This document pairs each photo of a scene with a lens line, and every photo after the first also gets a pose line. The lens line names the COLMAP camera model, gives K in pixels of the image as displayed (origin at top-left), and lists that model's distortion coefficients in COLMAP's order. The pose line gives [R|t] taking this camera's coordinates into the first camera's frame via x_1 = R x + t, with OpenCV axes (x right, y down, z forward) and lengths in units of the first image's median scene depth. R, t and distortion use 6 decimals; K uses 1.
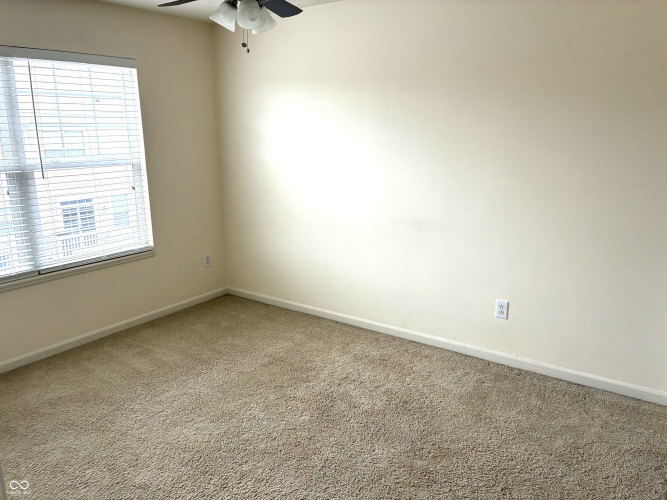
lens RADIAL K [[507.1, 0, 333.1], [0, 507.1, 247.3], [0, 0, 1]] dist [0.054877, -0.057100]
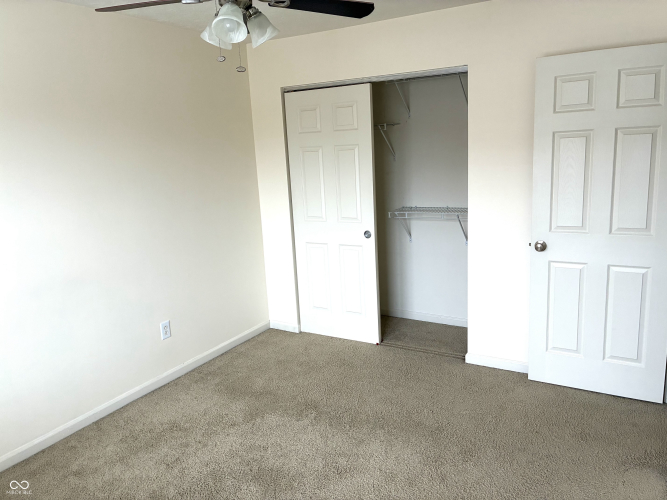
lens RADIAL K [[507.1, 0, 333.1], [0, 507.1, 247.3], [0, 0, 1]] dist [0.054877, -0.057100]
pose [[-0.112065, -0.173646, 0.978411, -0.699642], [0.265878, 0.943475, 0.197898, -0.154869], [-0.957471, 0.282315, -0.059562, 0.653052]]
